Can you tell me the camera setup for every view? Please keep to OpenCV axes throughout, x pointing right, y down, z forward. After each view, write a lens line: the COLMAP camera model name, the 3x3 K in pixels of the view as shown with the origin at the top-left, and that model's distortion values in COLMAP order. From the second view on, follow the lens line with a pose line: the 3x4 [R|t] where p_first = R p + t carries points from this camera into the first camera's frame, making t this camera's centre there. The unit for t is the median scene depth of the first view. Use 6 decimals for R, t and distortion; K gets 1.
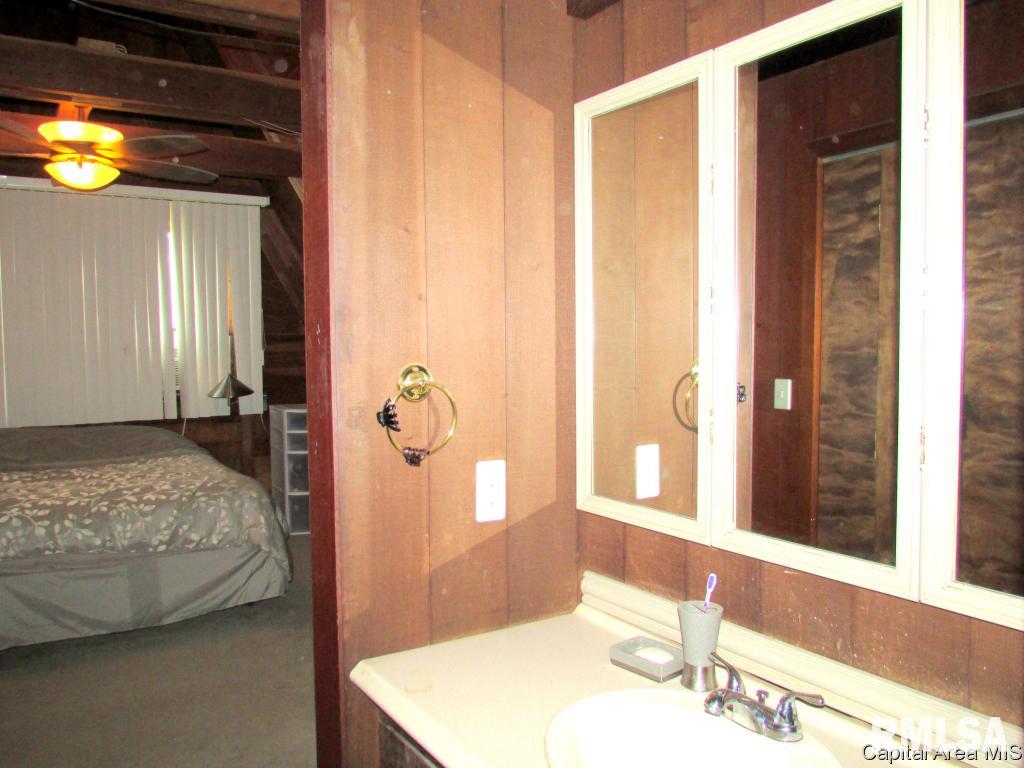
lens RADIAL K [[840.5, 0, 512.9], [0, 840.5, 390.3], [0, 0, 1]] dist [-0.041012, 0.006449]
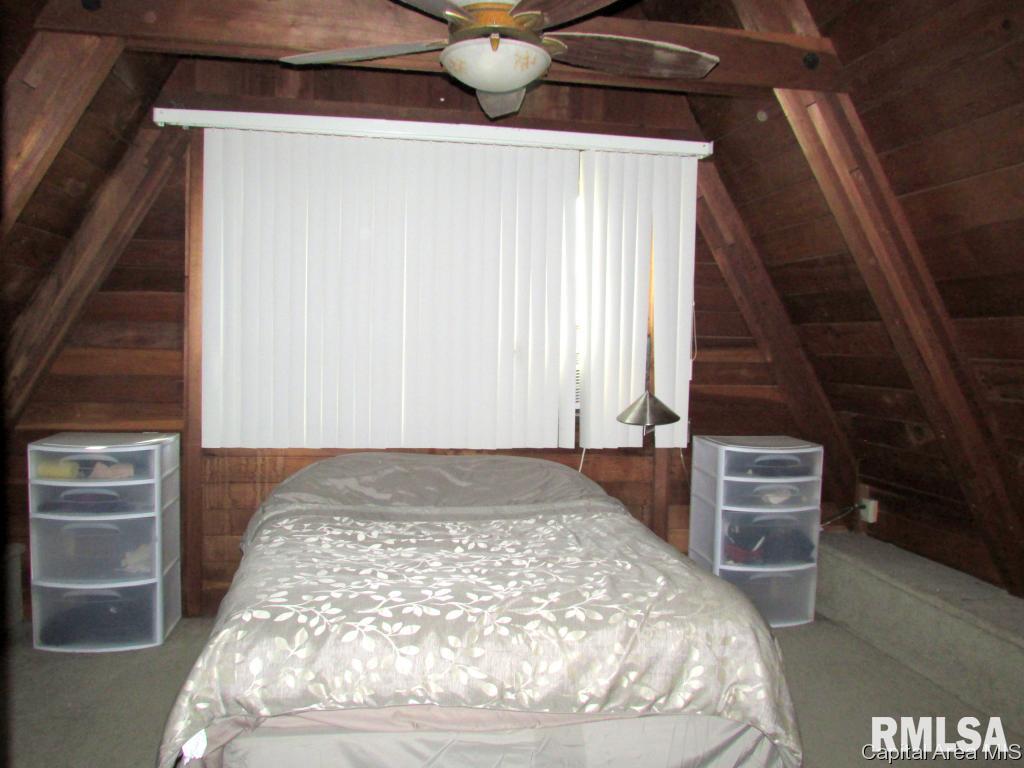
lens RADIAL K [[840.5, 0, 511.3], [0, 840.5, 381.9], [0, 0, 1]] dist [-0.041012, 0.006449]
pose [[0.923310, 0.046016, -0.381289, -0.238251], [-0.051968, 0.998635, -0.005323, -0.024174], [0.380524, 0.024730, 0.924440, 0.401123]]
